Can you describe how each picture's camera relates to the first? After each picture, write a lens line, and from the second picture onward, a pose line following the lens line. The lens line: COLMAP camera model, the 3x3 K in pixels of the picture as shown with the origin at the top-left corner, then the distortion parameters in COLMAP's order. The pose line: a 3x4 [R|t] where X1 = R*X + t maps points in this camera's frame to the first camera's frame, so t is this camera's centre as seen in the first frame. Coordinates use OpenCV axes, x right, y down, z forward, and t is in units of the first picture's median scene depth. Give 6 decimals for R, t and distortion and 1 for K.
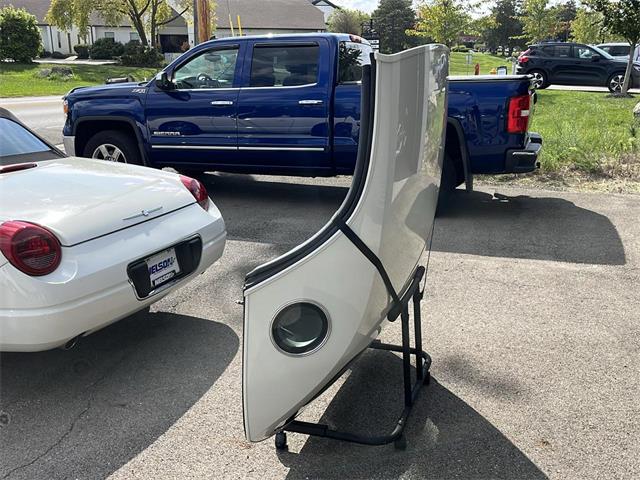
lens RADIAL K [[627.3, 0, 320.0], [0, 627.3, 240.0], [0, 0, 1]] dist [0.042323, -0.020931]
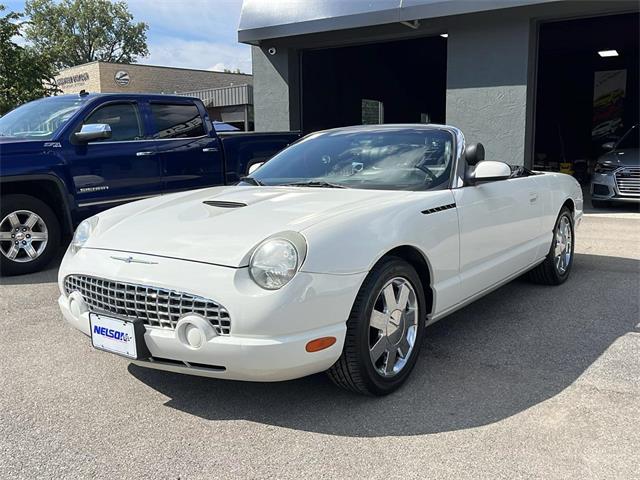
lens RADIAL K [[627.3, 0, 320.0], [0, 627.3, 240.0], [0, 0, 1]] dist [0.042323, -0.020931]
pose [[0.274947, -0.147212, 0.950122, -0.171965], [0.271863, 0.959784, 0.070037, -0.011913], [-0.922223, 0.239047, 0.303912, 0.071199]]
